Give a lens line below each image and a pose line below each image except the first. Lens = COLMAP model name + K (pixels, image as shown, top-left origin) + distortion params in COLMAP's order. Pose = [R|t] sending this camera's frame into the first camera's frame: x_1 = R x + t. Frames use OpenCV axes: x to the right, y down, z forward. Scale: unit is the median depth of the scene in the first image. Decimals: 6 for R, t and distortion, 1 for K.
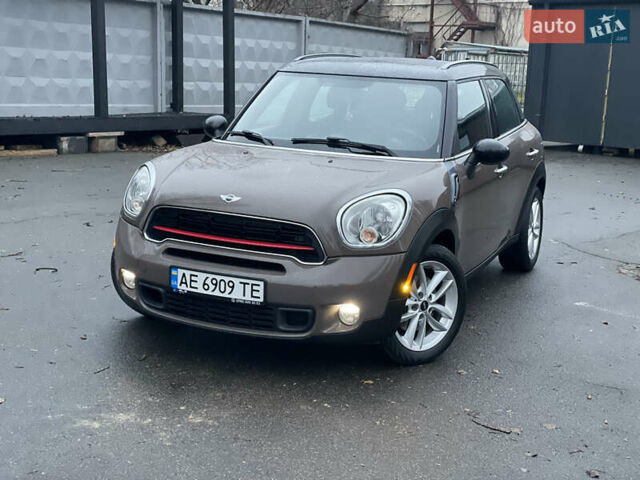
lens RADIAL K [[940.7, 0, 322.7], [0, 940.7, 242.5], [0, 0, 1]] dist [0.131221, 0.000000]
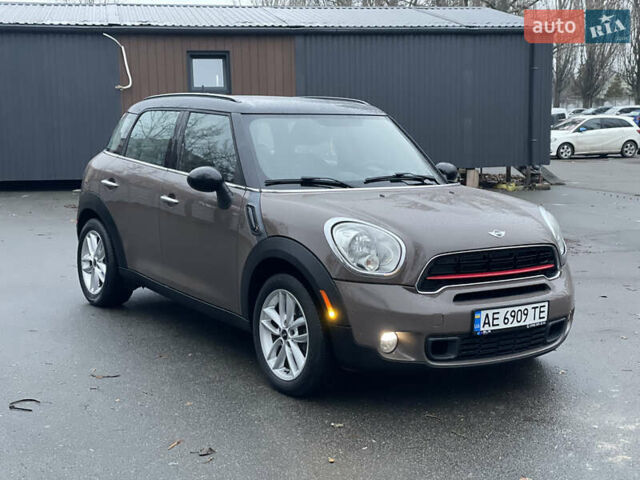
lens RADIAL K [[940.7, 0, 320.5], [0, 940.7, 236.6], [0, 0, 1]] dist [0.131221, 0.000000]
pose [[0.531124, -0.151215, 0.833691, -1.020357], [0.176678, 0.982082, 0.065573, -0.139269], [-0.828669, 0.112468, 0.548324, 0.555869]]
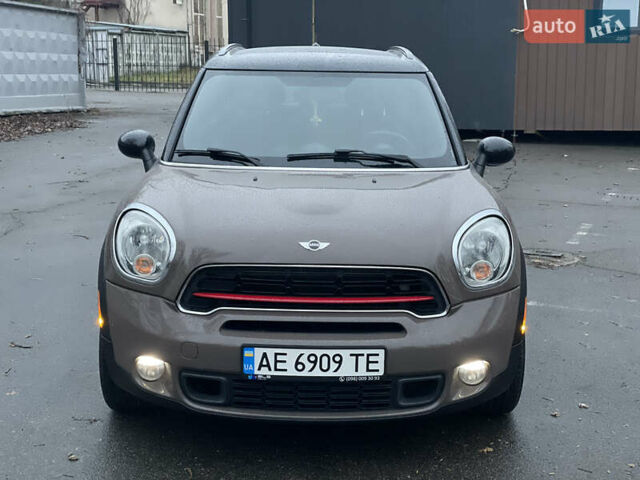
lens RADIAL K [[940.7, 0, 321.2], [0, 940.7, 241.6], [0, 0, 1]] dist [0.131221, 0.000000]
pose [[0.914168, -0.116379, 0.388269, -0.364911], [0.107923, 0.993203, 0.043598, -0.077562], [-0.390704, 0.002048, 0.920514, 0.287518]]
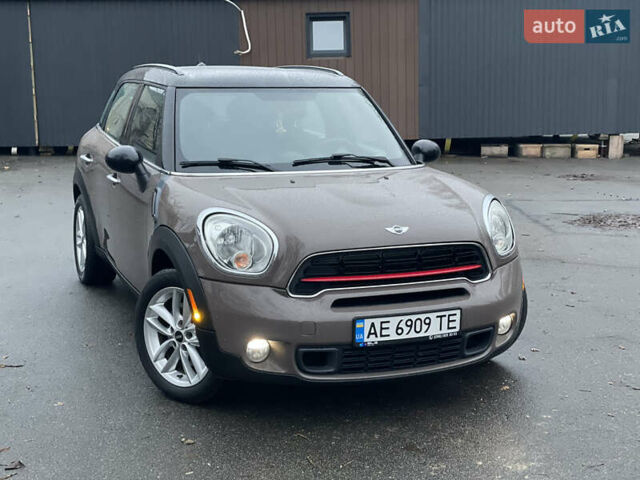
lens RADIAL K [[940.7, 0, 317.7], [0, 940.7, 234.8], [0, 0, 1]] dist [0.131221, 0.000000]
pose [[0.697975, -0.167681, 0.696214, -0.740460], [0.168078, 0.983402, 0.068347, -0.110406], [-0.696119, 0.069314, 0.714573, 0.385274]]
